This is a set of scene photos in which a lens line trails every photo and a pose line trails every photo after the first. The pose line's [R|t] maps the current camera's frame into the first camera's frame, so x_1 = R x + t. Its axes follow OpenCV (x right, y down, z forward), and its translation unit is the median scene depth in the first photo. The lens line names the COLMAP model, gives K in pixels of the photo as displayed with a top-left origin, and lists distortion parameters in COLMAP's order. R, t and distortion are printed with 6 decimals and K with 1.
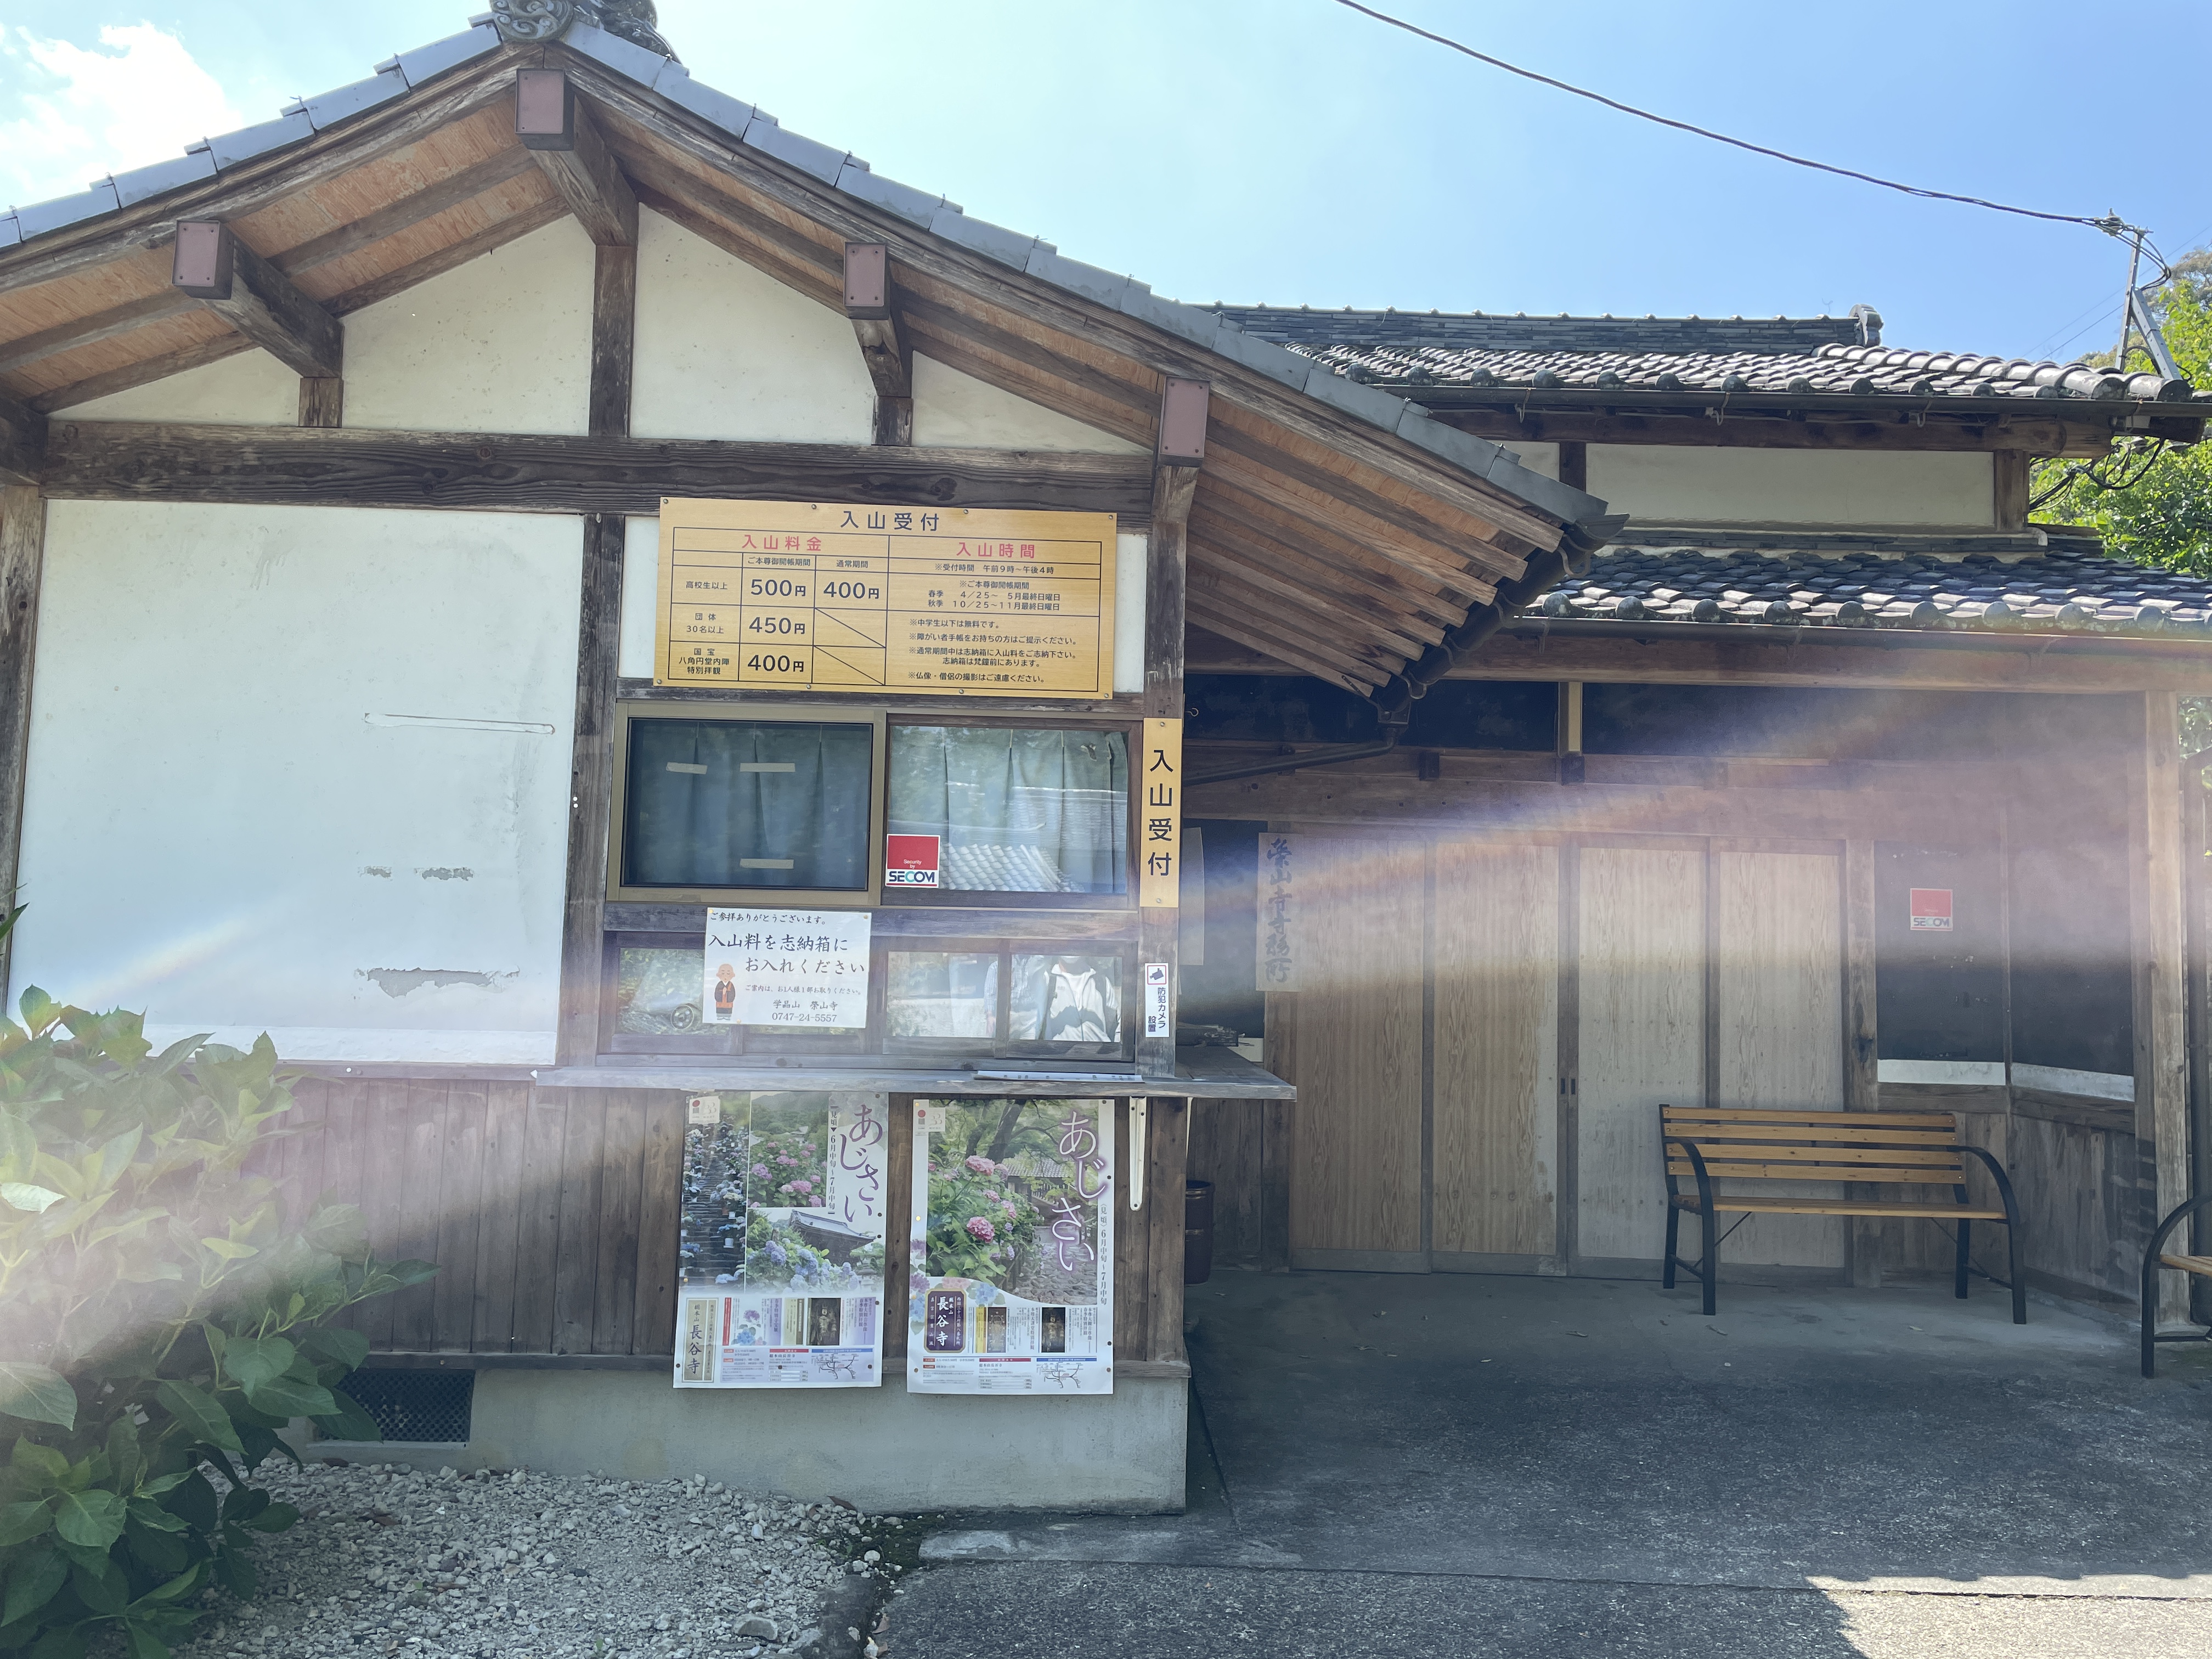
lens RADIAL K [[1653.5, 0, 1109.8], [0, 1653.5, 813.4], [0, 0, 1]] dist [0.063568, -0.019425]
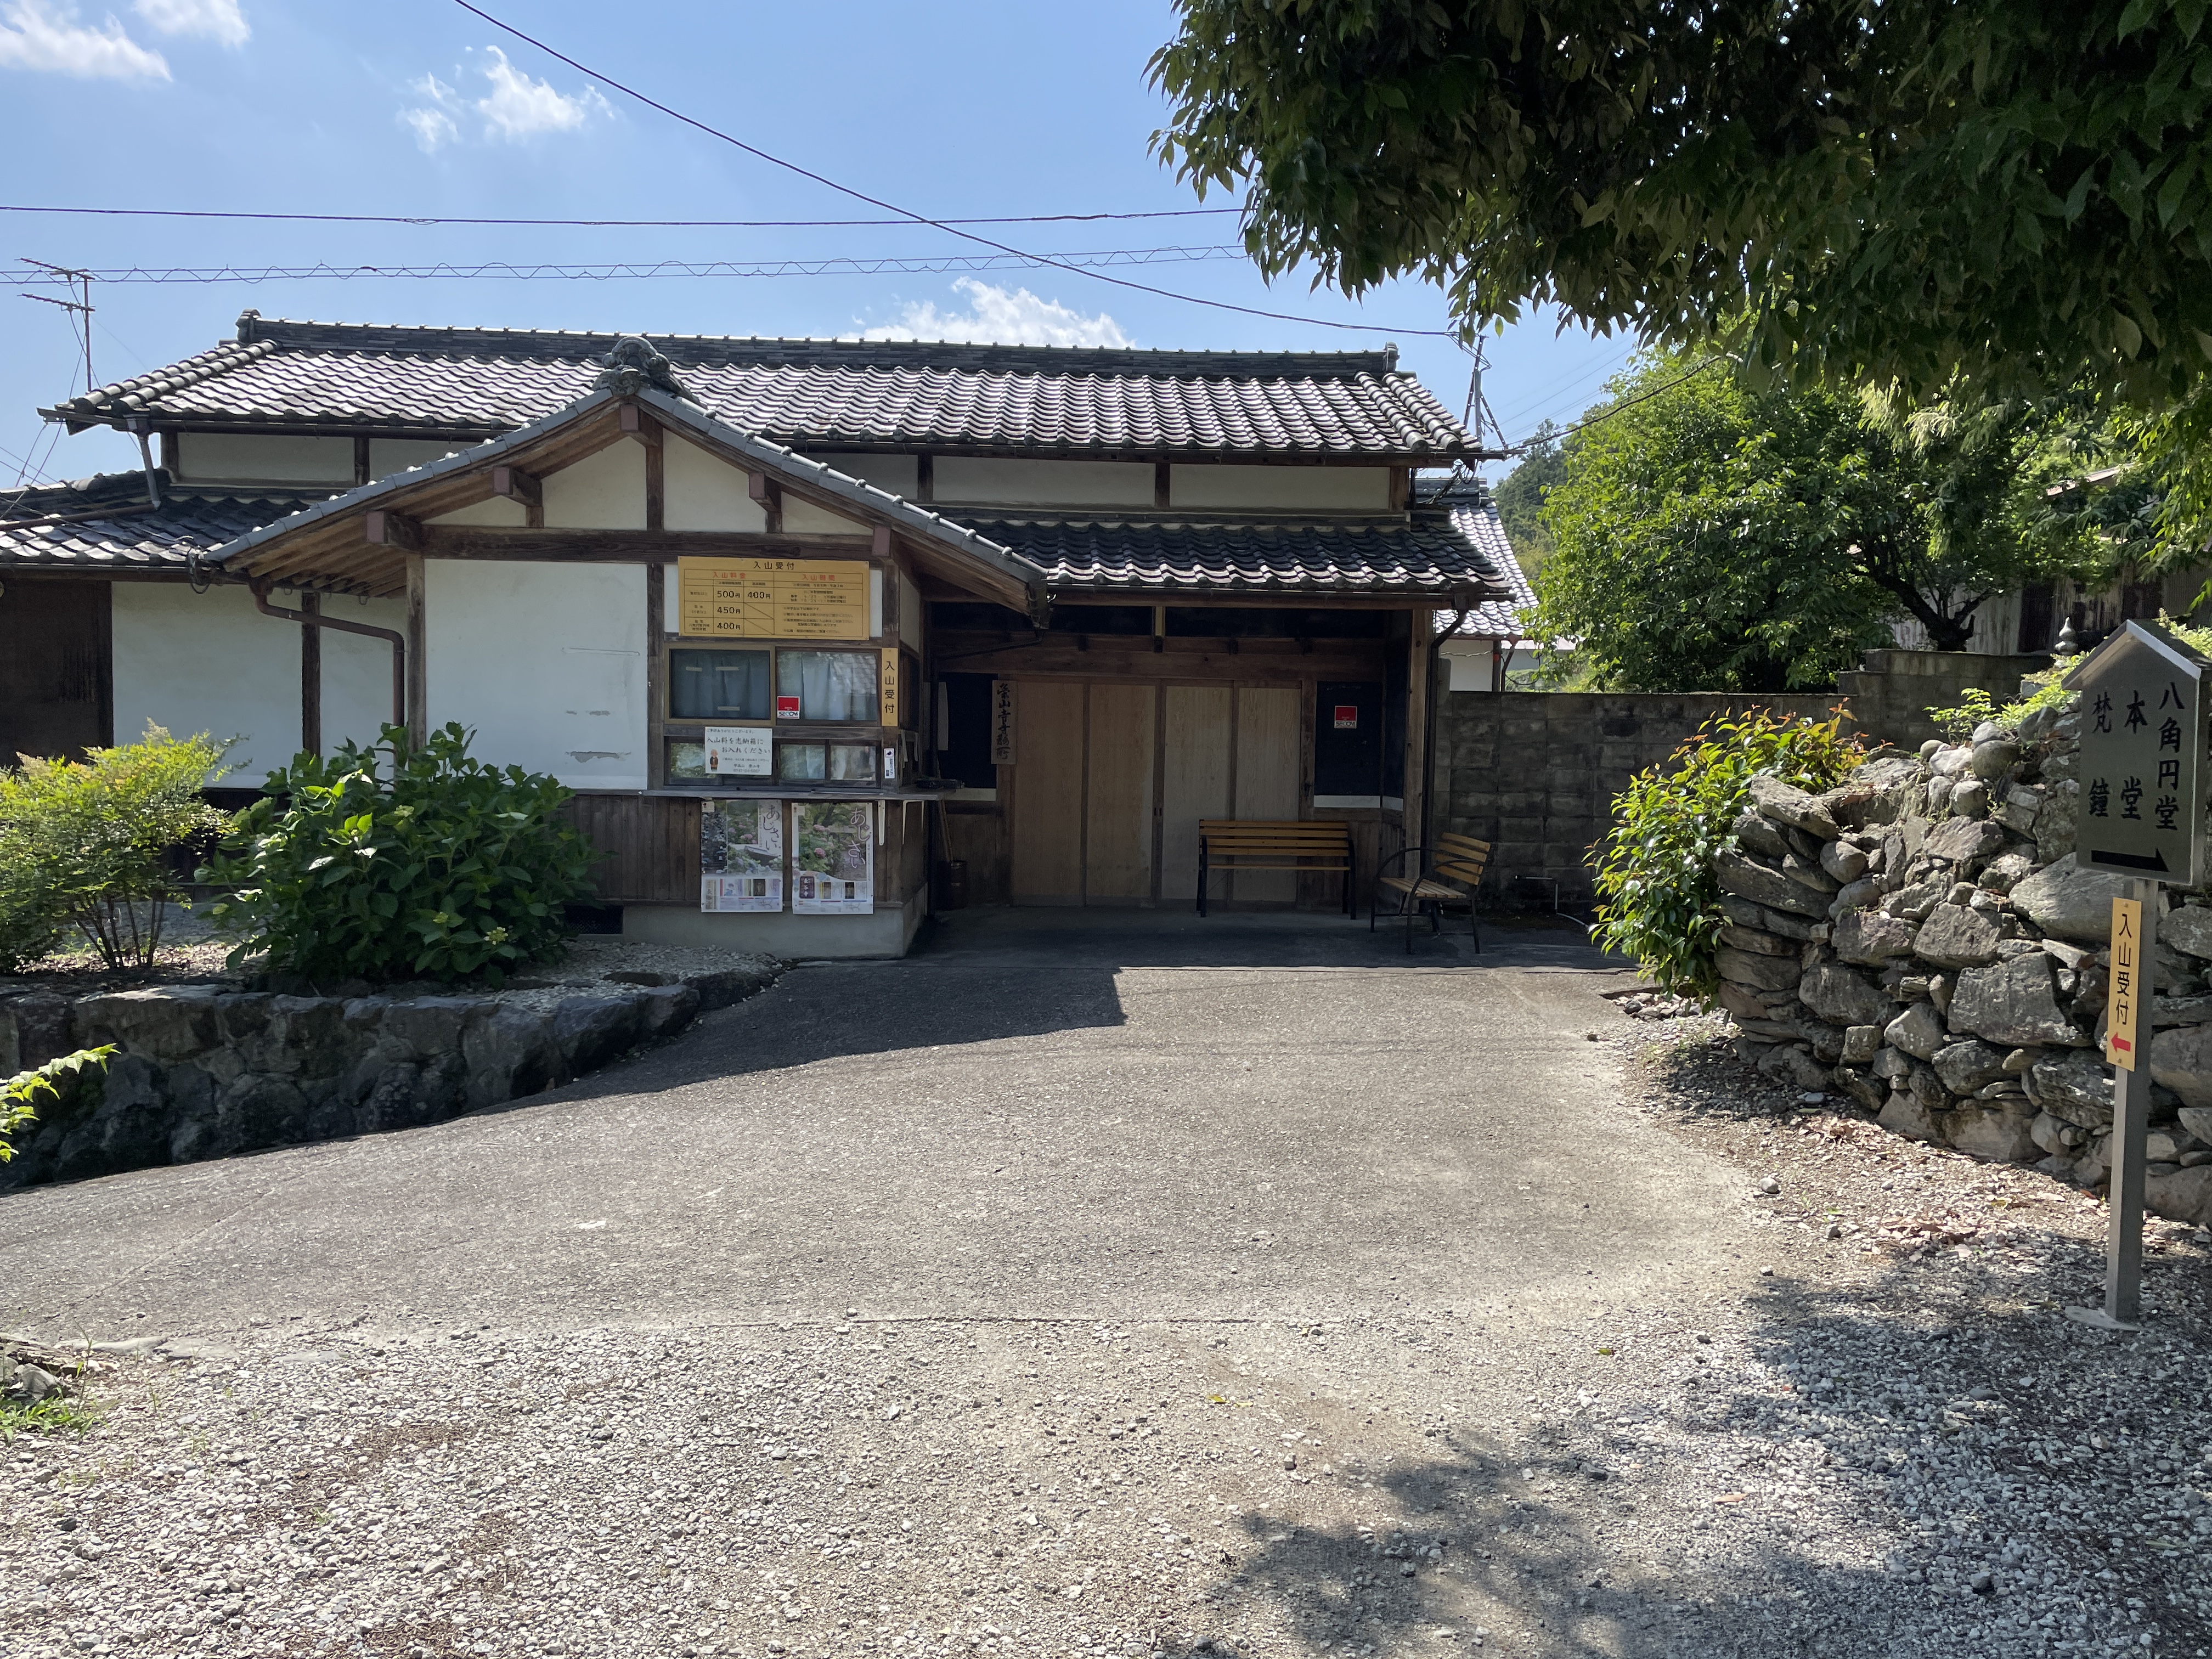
lens RADIAL K [[1653.5, 0, 1121.2], [0, 1653.5, 850.5], [0, 0, 1]] dist [0.063568, -0.019425]
pose [[0.999610, -0.009383, 0.026292, 0.310213], [0.005376, 0.988897, 0.148508, -0.124985], [-0.027394, -0.148309, 0.988562, -1.489690]]
